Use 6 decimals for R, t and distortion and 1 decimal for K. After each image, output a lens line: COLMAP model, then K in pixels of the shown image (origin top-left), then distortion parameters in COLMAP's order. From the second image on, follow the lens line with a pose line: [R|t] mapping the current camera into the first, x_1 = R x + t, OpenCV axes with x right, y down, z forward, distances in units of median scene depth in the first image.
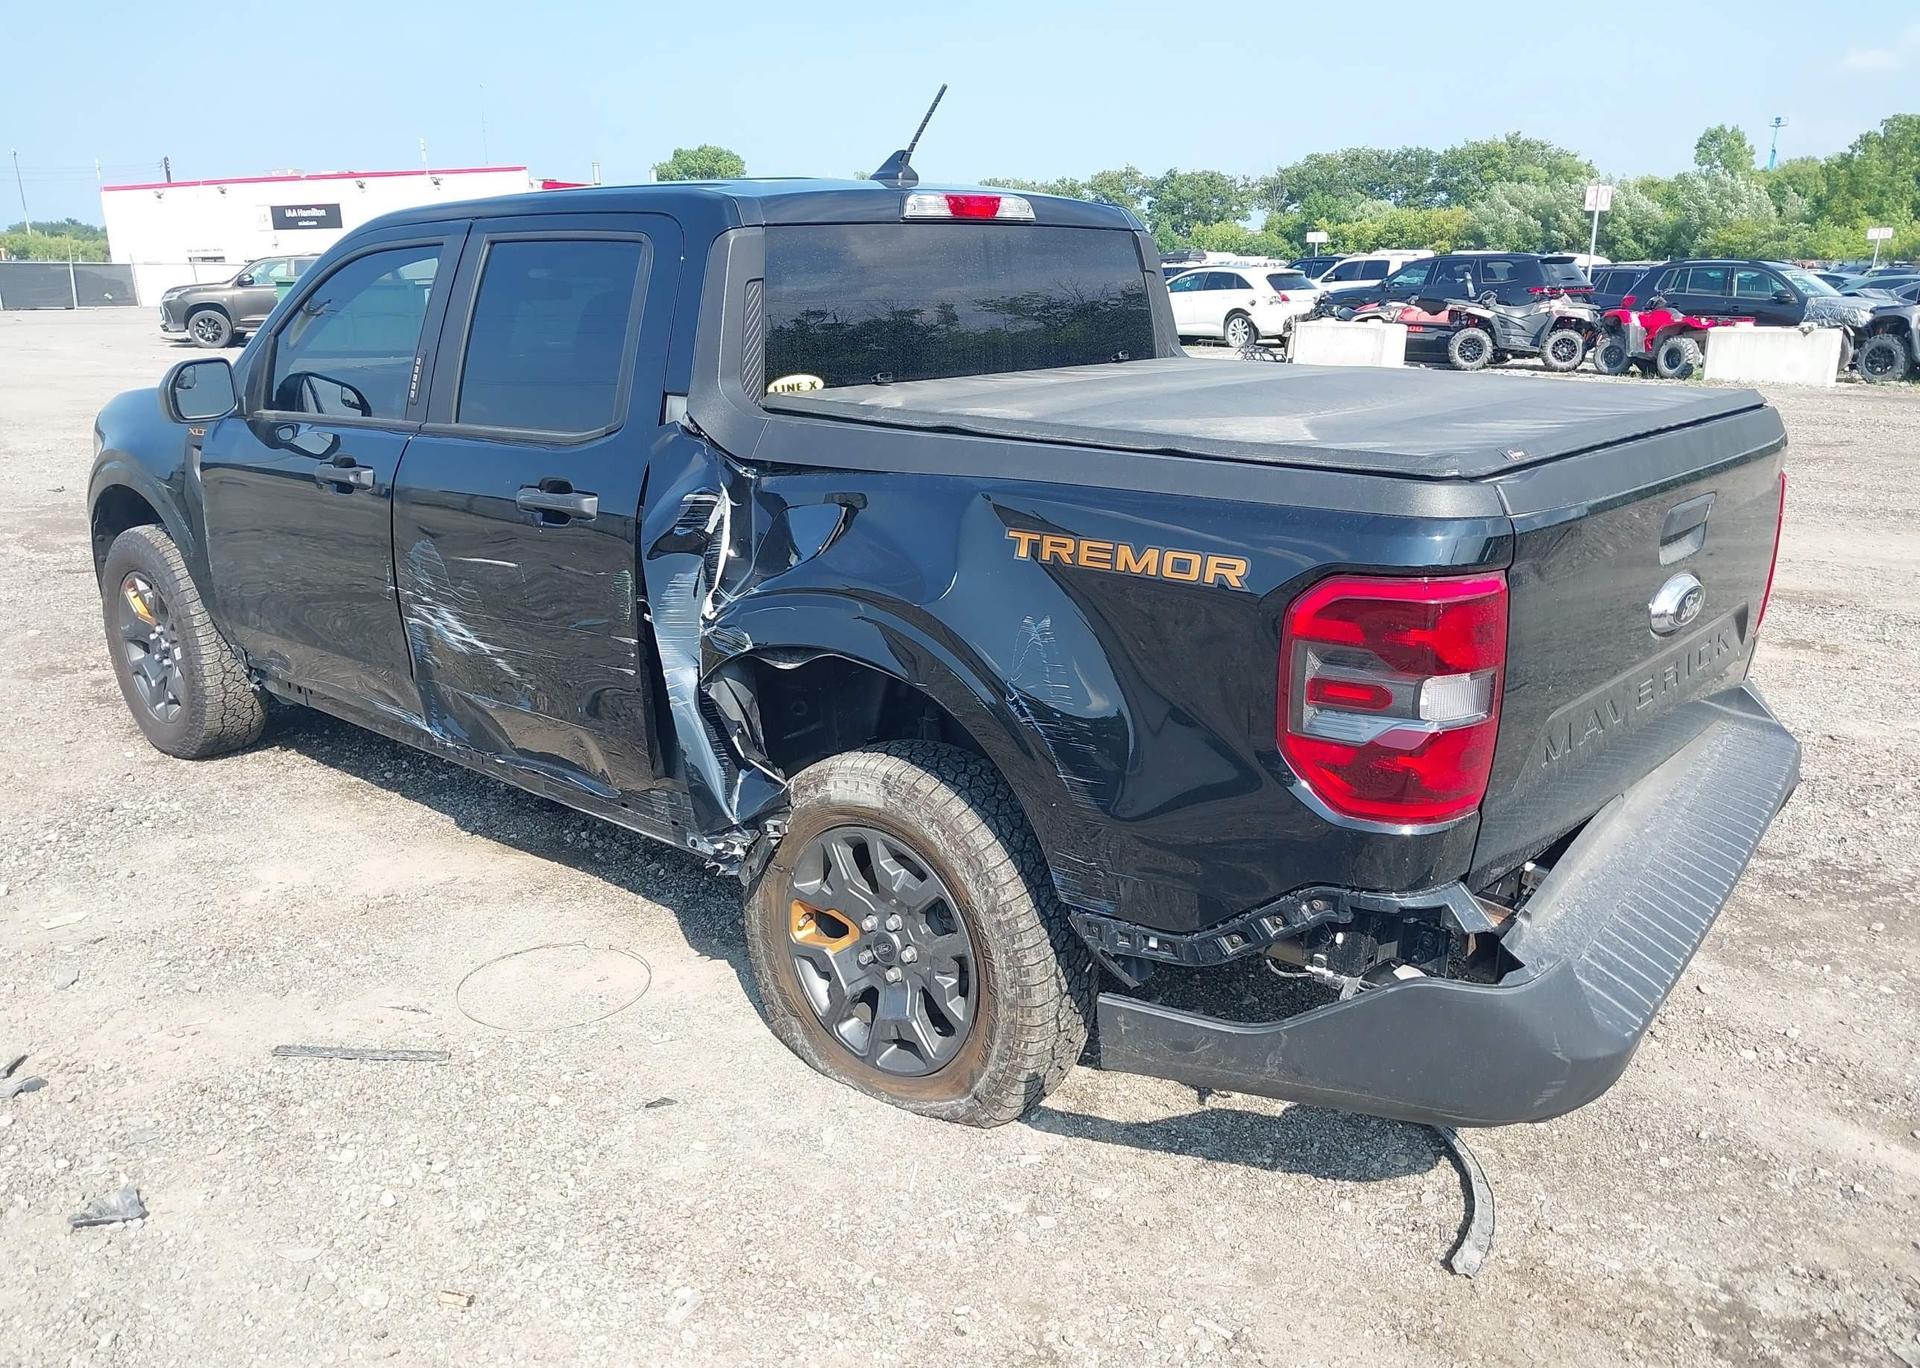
lens RADIAL K [[1584.0, 0, 943.2], [0, 1584.0, 686.3], [0, 0, 1]] dist [0.016189, 0.007119]
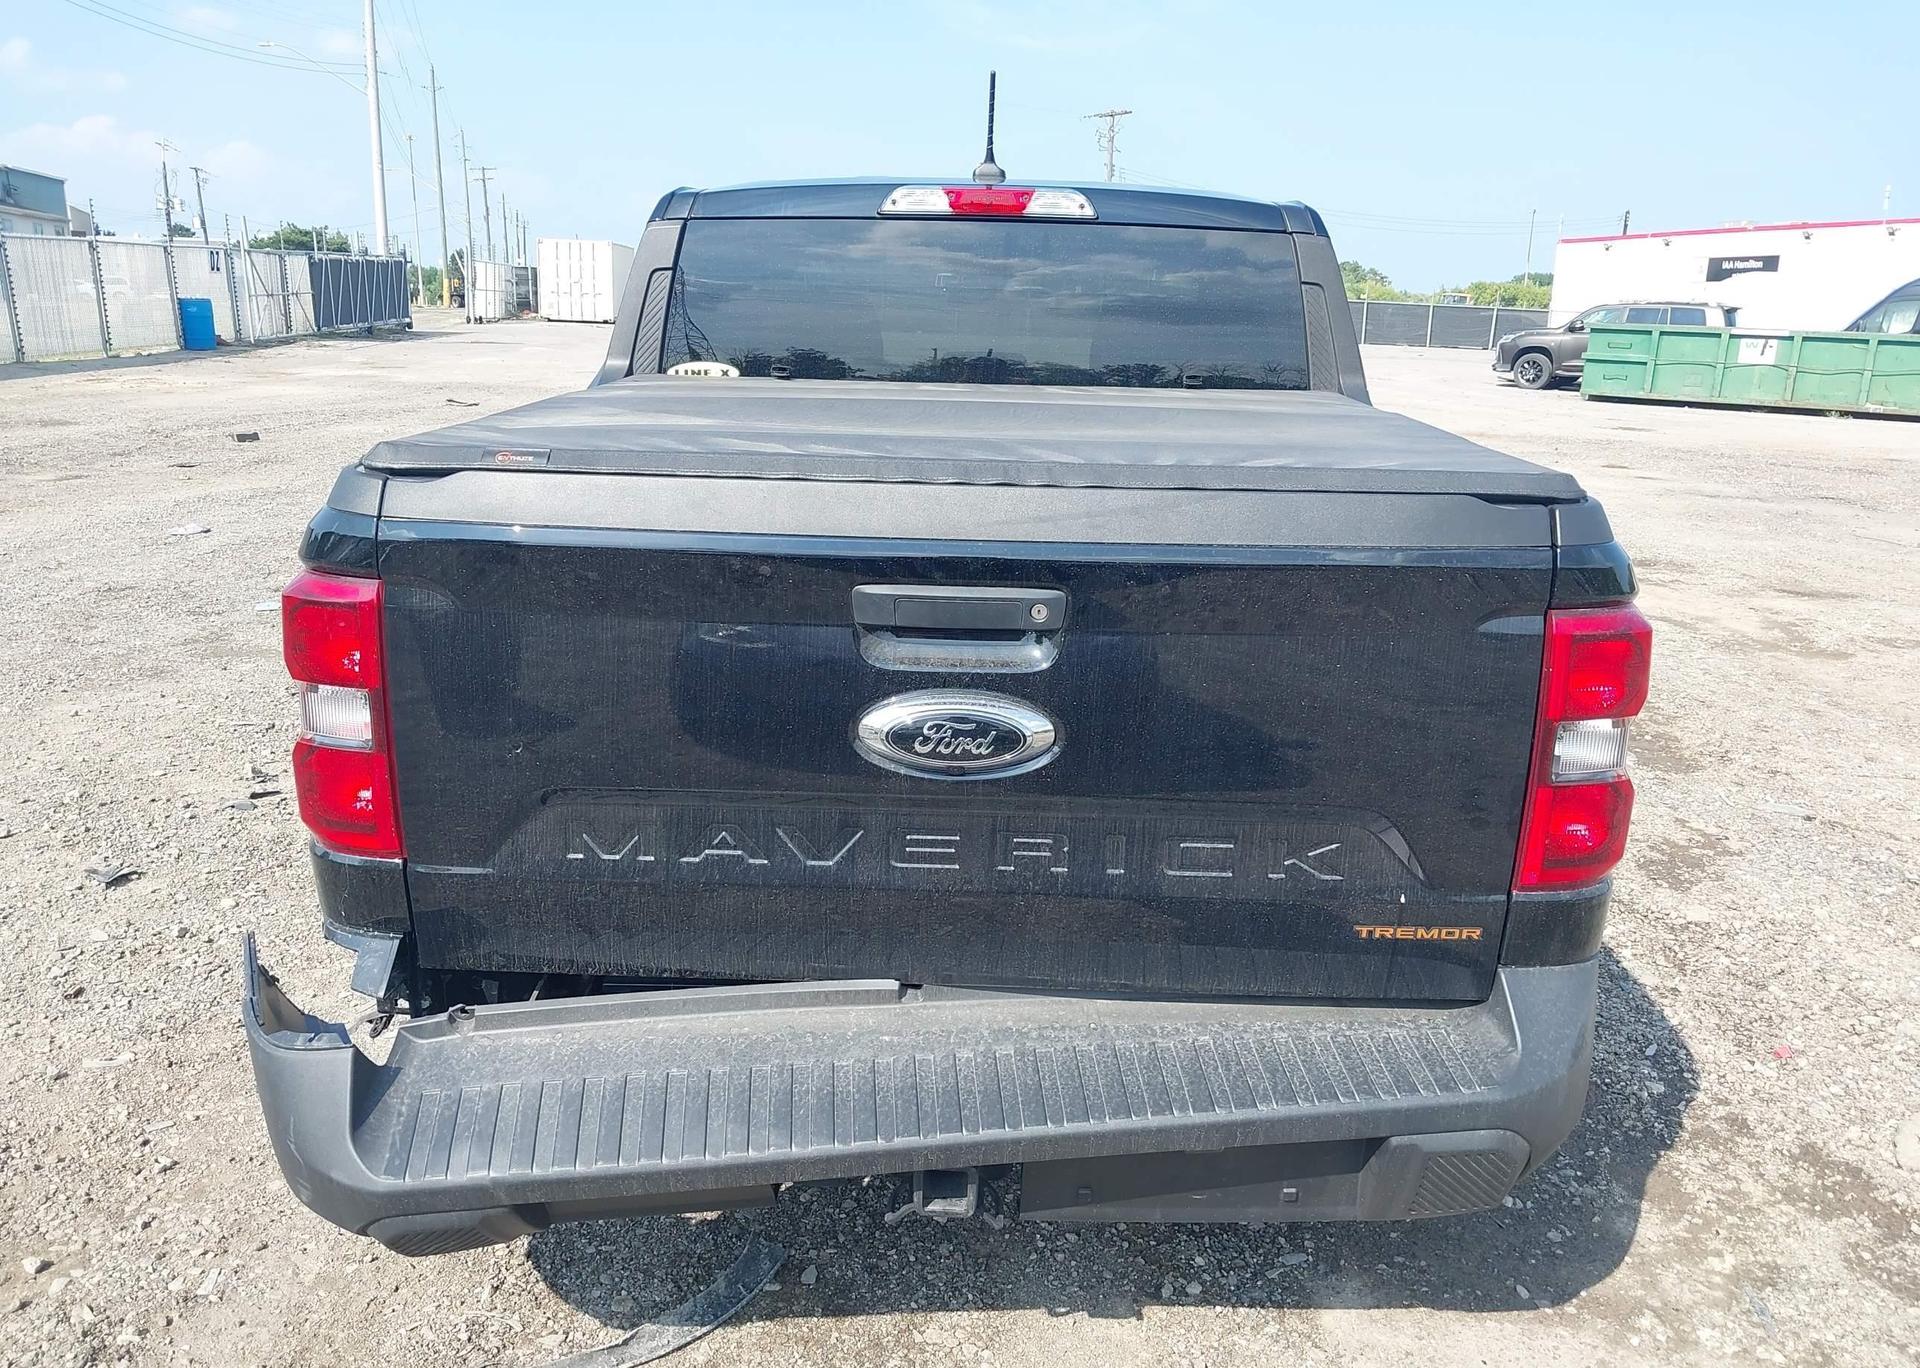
lens RADIAL K [[1553.6, 0, 960.0], [0, 1553.6, 684.0], [0, 0, 1]] dist [0.065897, -0.089941]
pose [[0.639940, 0.207474, -0.739886, 0.696487], [-0.230198, 0.970401, 0.073011, -0.089484], [0.733134, 0.123597, 0.668758, 0.397863]]
